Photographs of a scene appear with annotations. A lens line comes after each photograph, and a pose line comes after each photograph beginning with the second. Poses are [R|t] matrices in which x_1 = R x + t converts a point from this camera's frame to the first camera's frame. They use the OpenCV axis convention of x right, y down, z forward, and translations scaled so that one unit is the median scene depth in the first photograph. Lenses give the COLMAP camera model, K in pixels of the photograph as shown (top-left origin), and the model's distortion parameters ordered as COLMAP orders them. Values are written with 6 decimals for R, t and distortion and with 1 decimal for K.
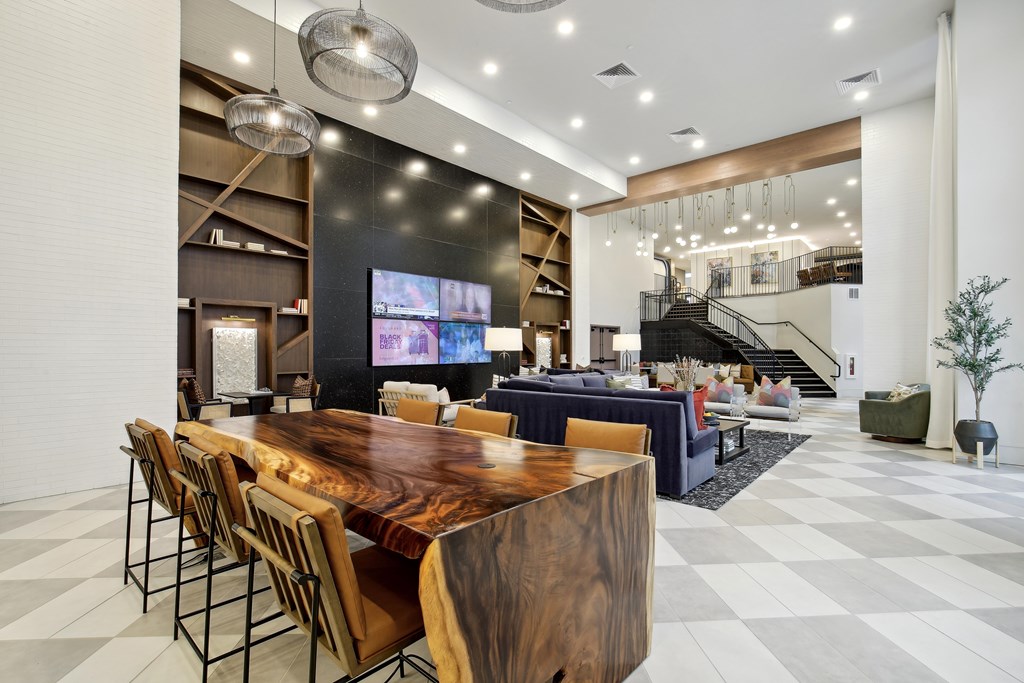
lens RADIAL K [[461.2, 0, 516.8], [0, 461.2, 343.5], [0, 0, 1]] dist [0.008041, -0.002830]
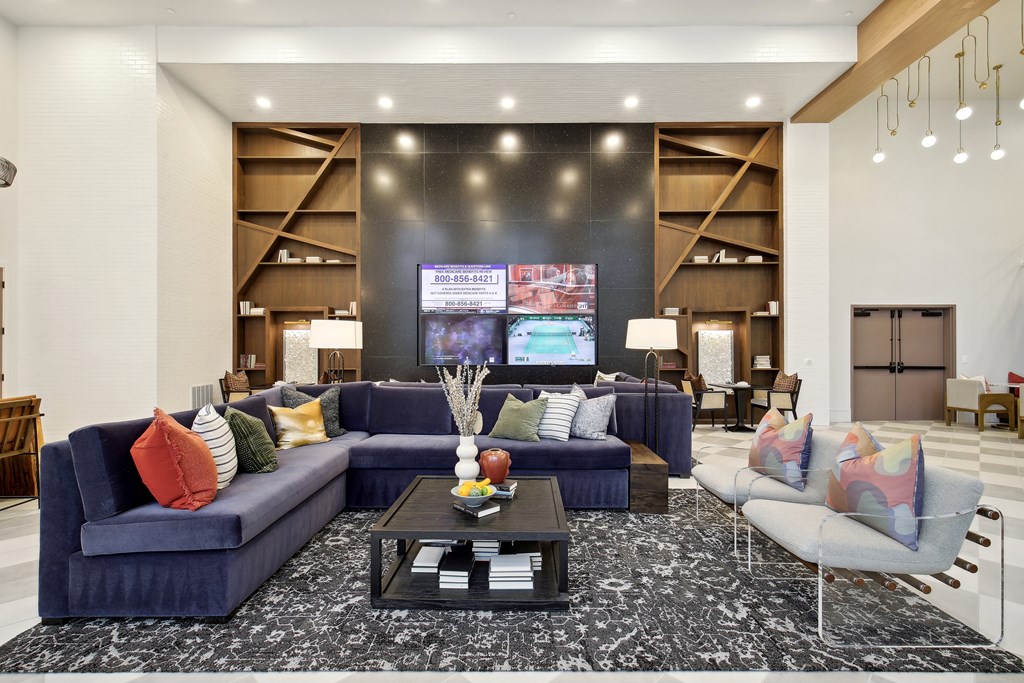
lens RADIAL K [[461.2, 0, 514.7], [0, 461.2, 342.5], [0, 0, 1]] dist [0.008041, -0.002830]
pose [[0.663232, -0.005195, -0.748396, 0.378034], [0.007739, 0.999970, -0.000082, 0.002946], [0.748374, -0.005738, 0.663252, 0.350972]]
